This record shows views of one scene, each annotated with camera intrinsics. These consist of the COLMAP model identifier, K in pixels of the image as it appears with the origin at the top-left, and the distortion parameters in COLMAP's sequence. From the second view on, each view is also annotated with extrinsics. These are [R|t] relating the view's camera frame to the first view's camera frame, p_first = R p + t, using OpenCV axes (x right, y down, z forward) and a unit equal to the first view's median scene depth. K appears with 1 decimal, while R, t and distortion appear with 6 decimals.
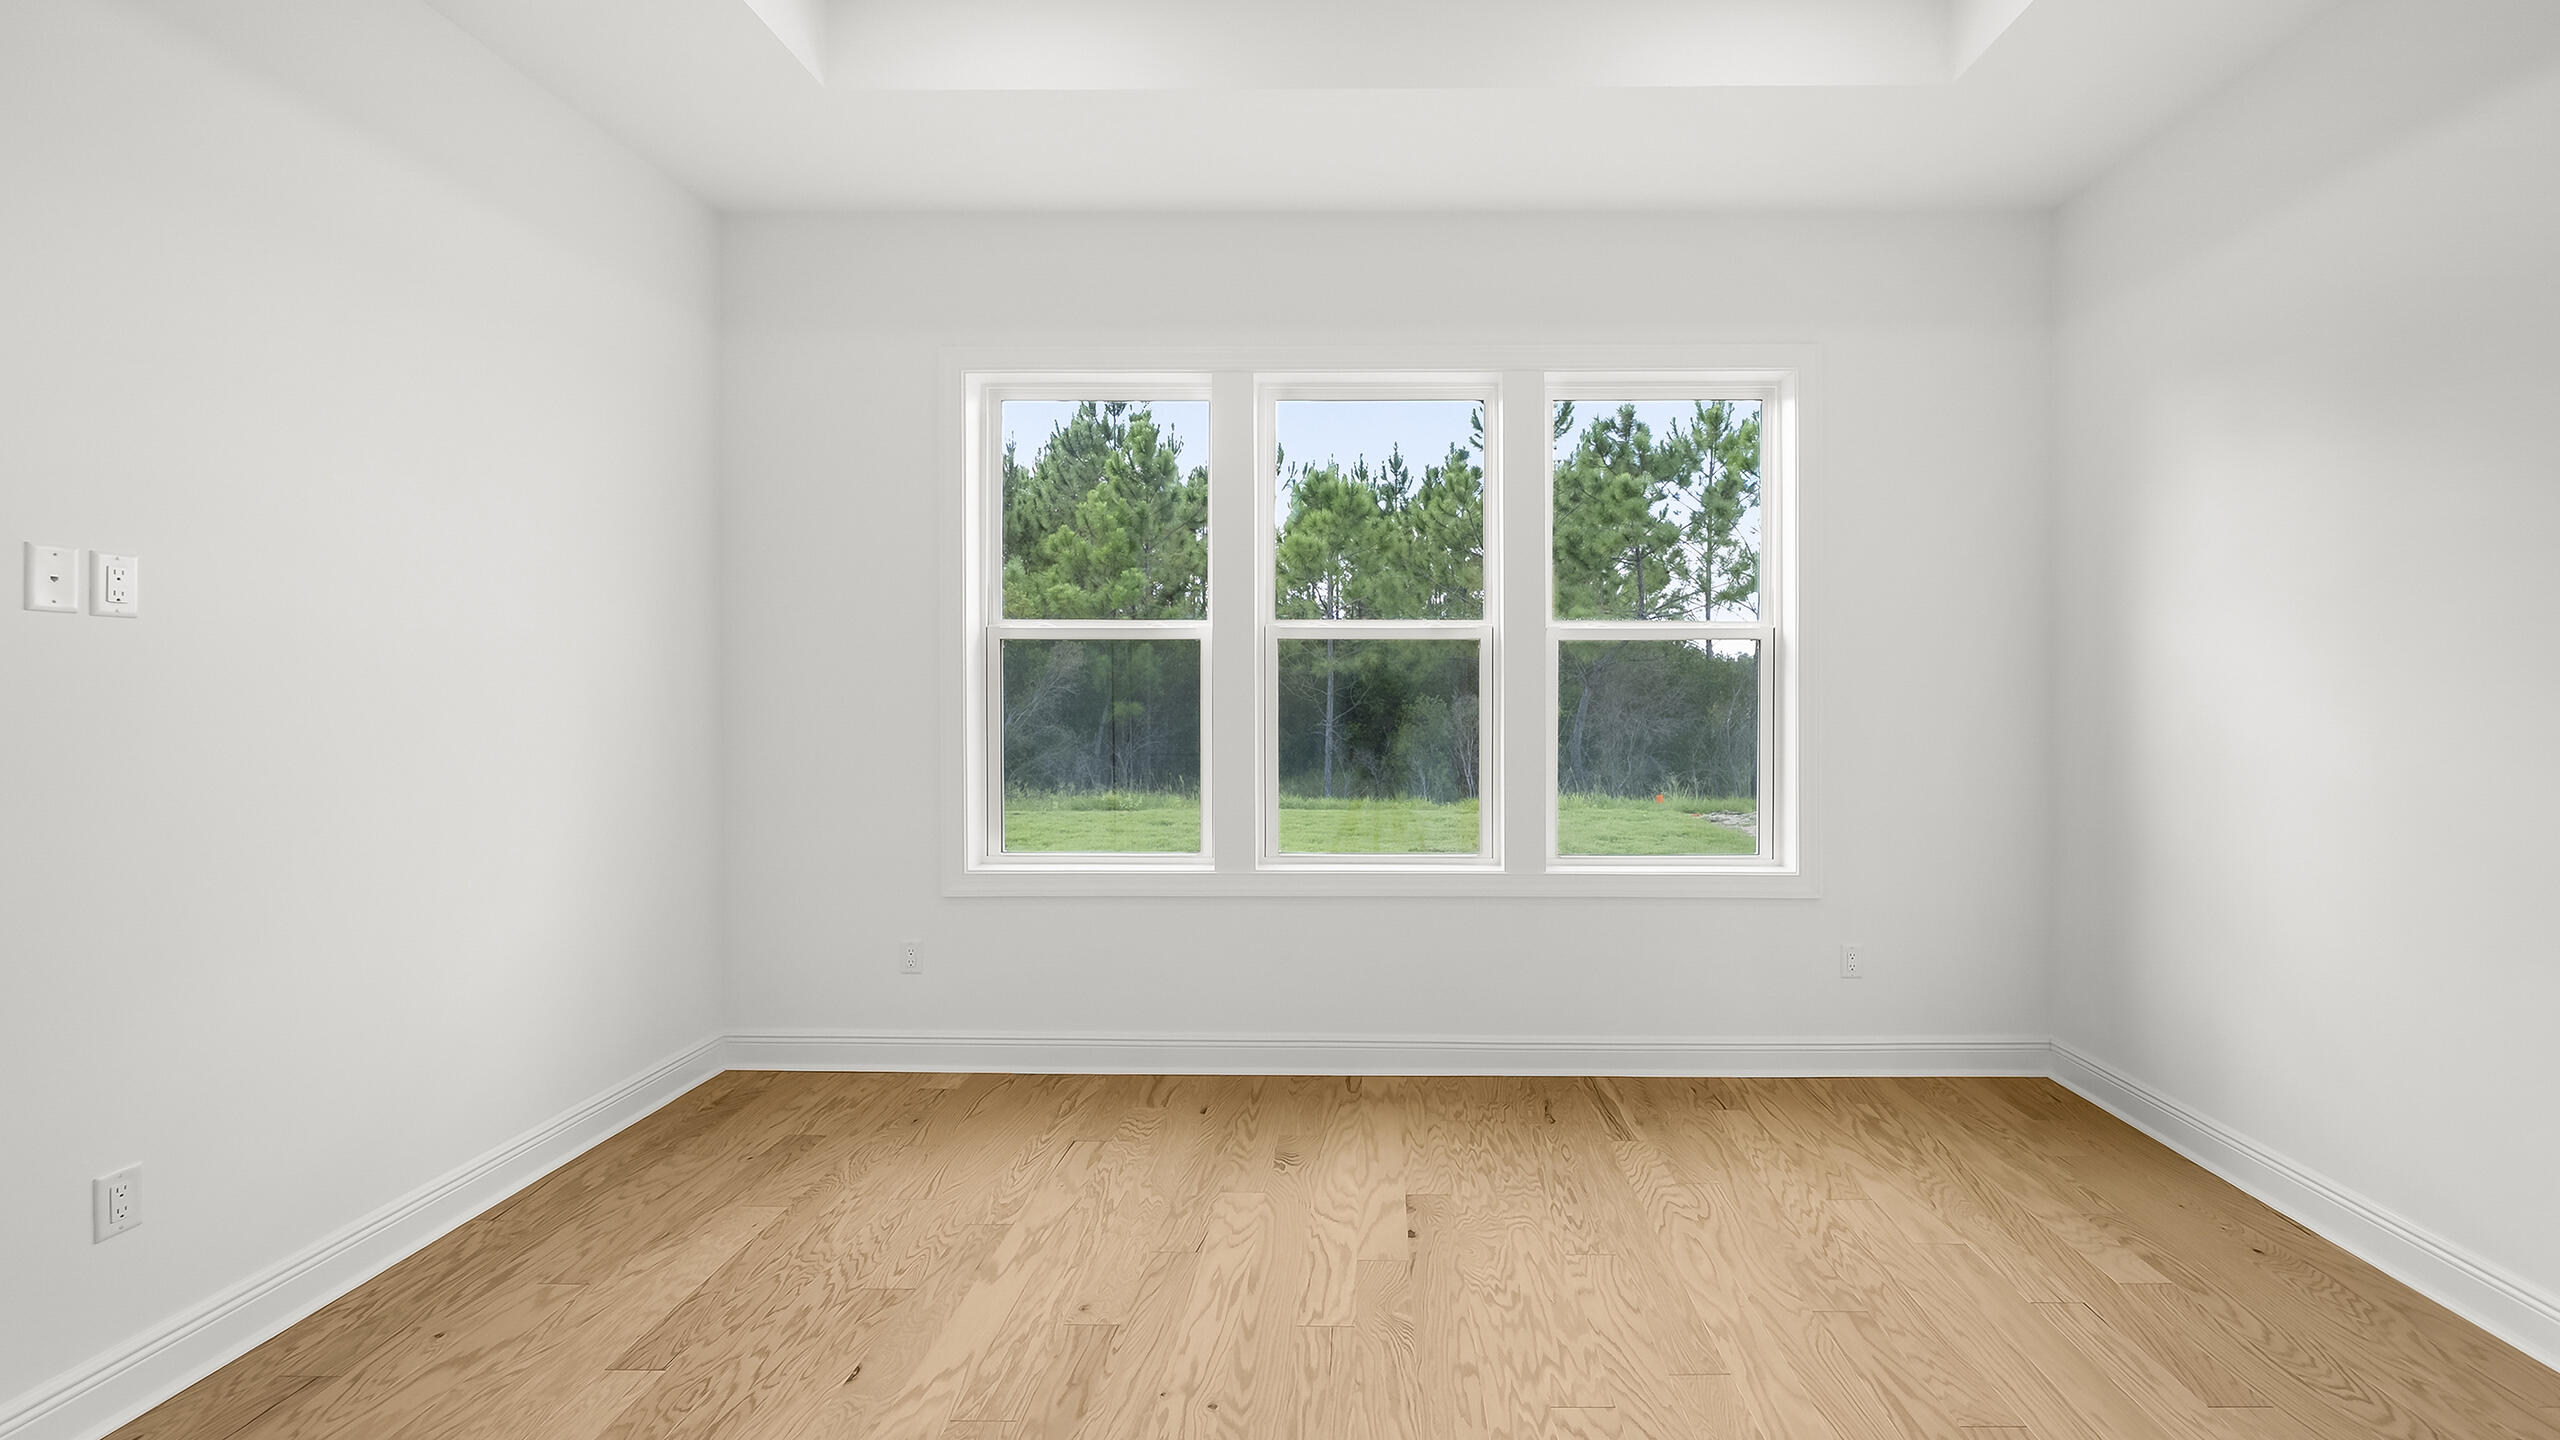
lens RADIAL K [[1043.5, 0, 1280.0], [0, 1043.5, 720.0], [0, 0, 1]] dist [-0.003006, -0.000638]
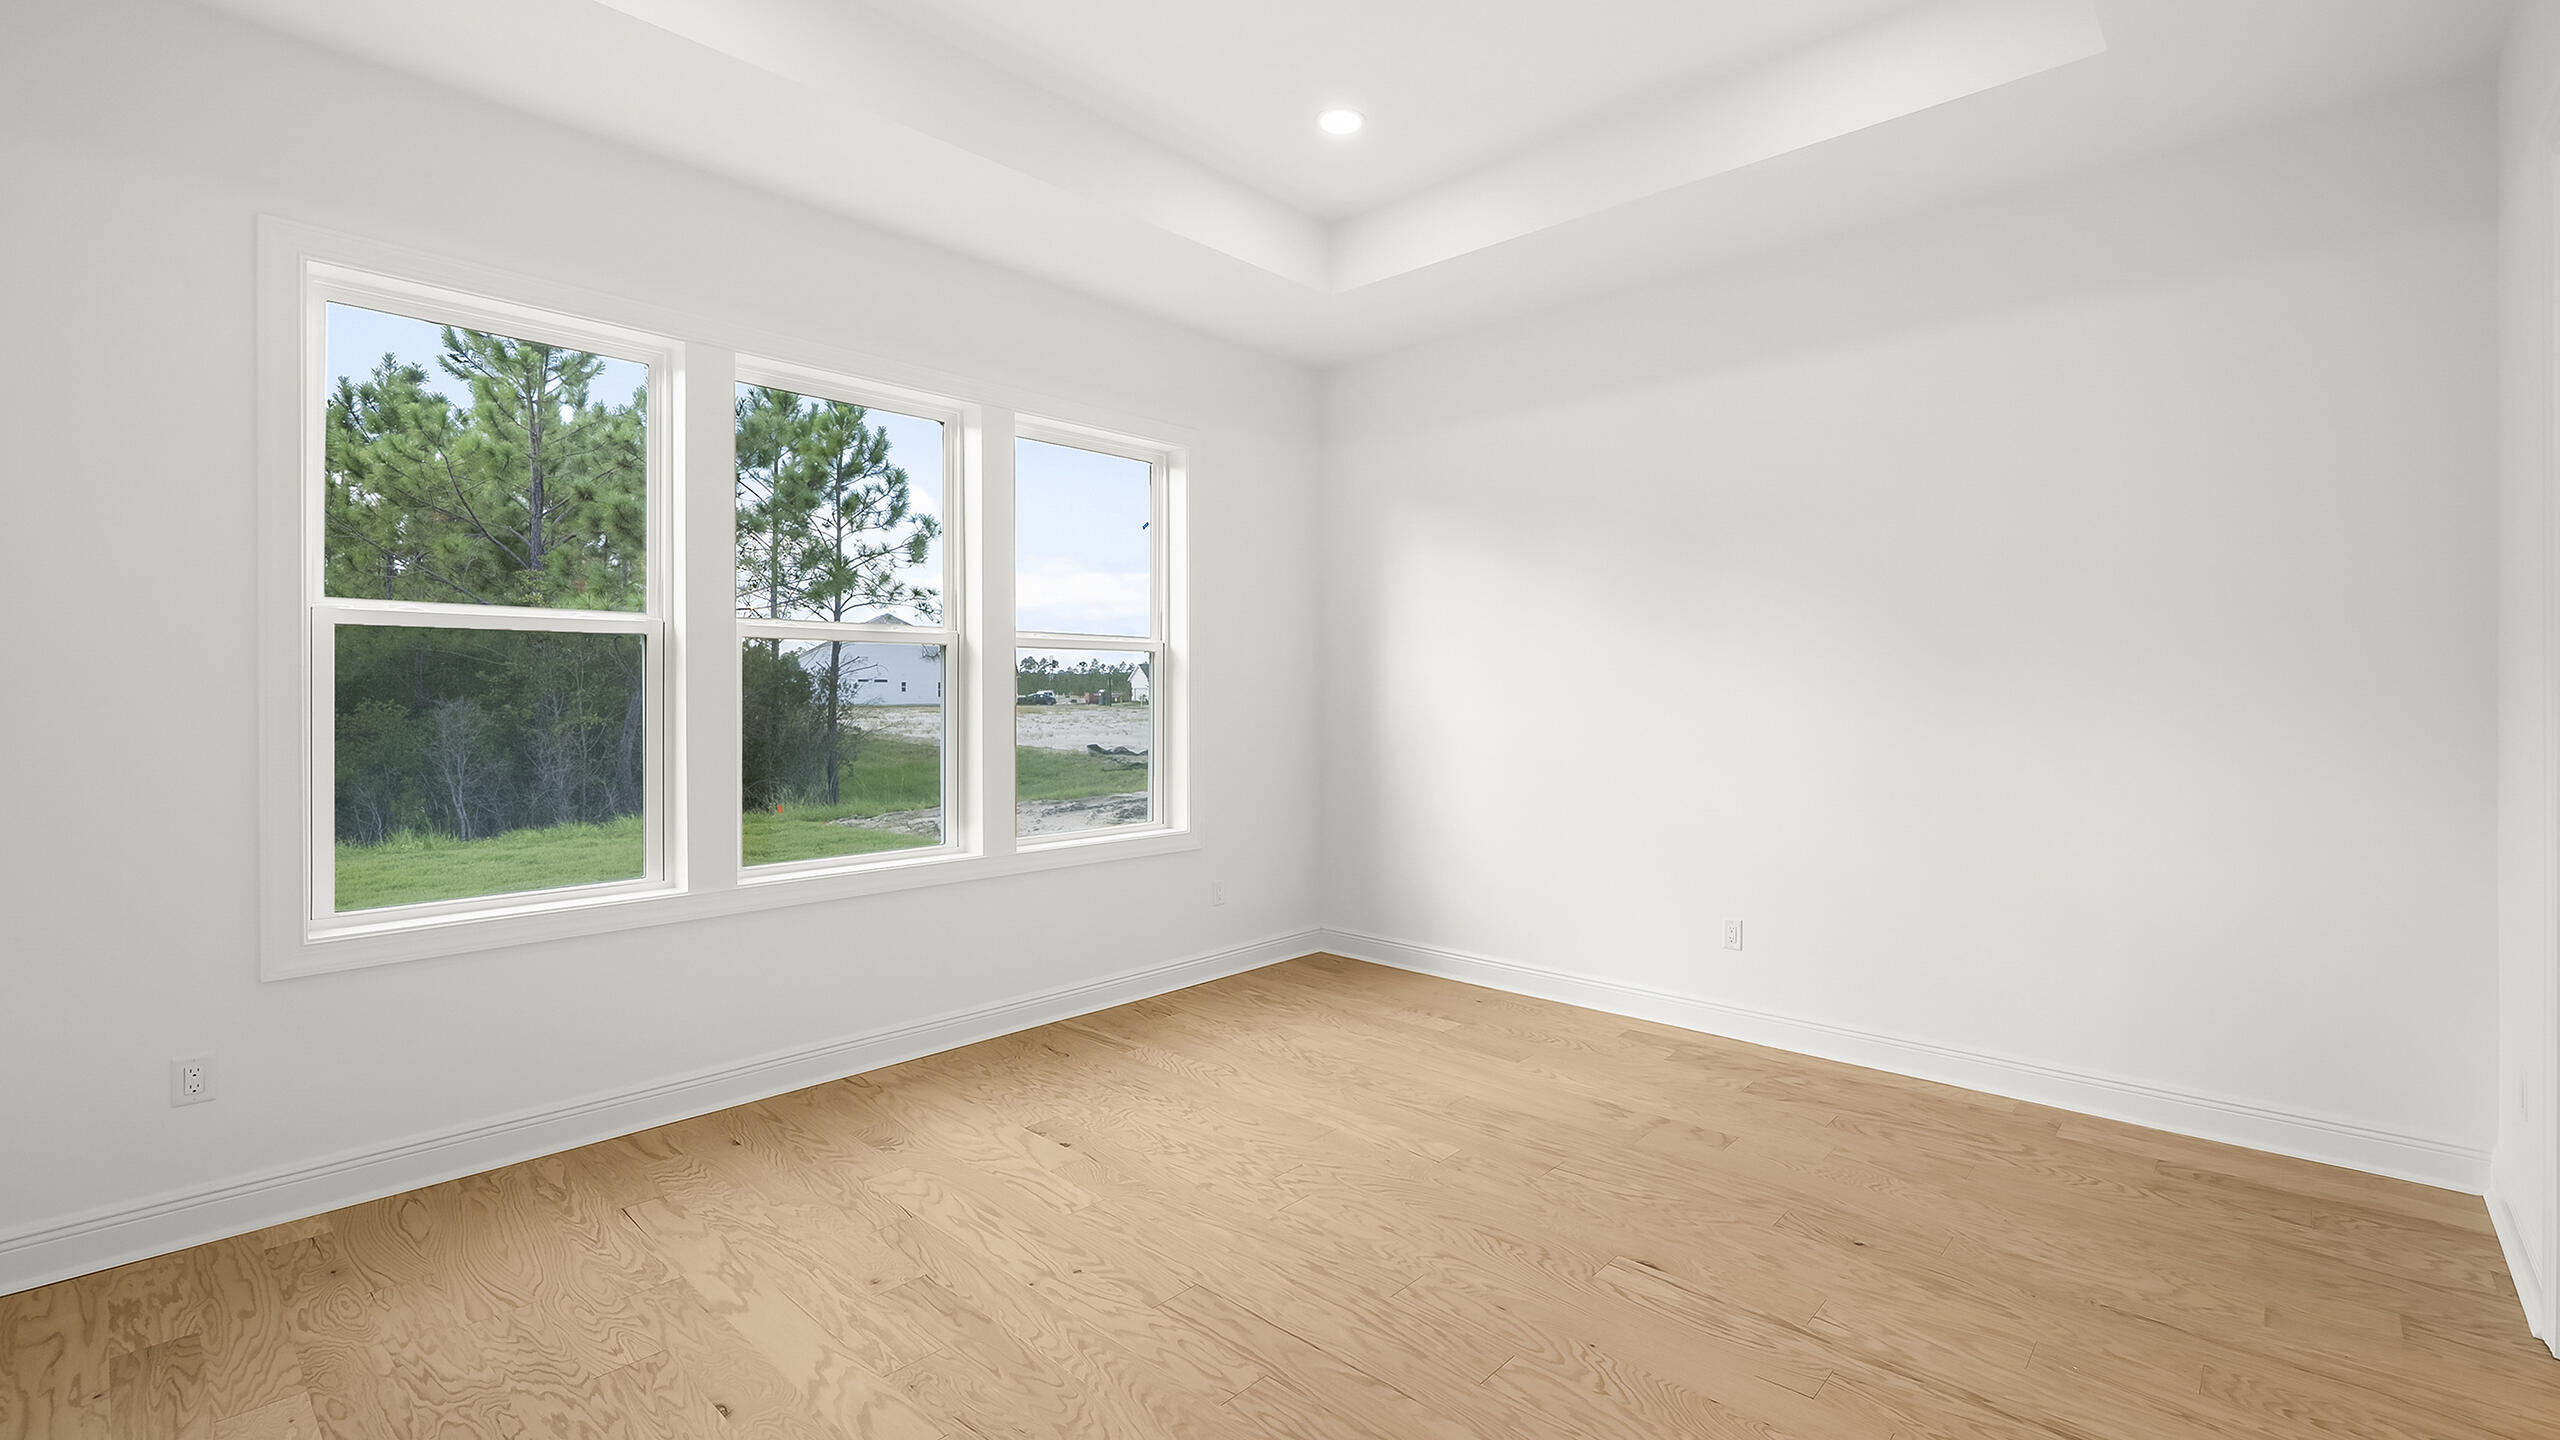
lens RADIAL K [[1146.4, 0, 1280.0], [0, 1146.4, 720.0], [0, 0, 1]] dist [-0.002294, -0.000643]
pose [[0.666970, -0.019975, 0.744817, -0.514333], [0.023247, 0.999712, 0.005993, 0.001635], [-0.744722, 0.013317, 0.667242, -0.053118]]
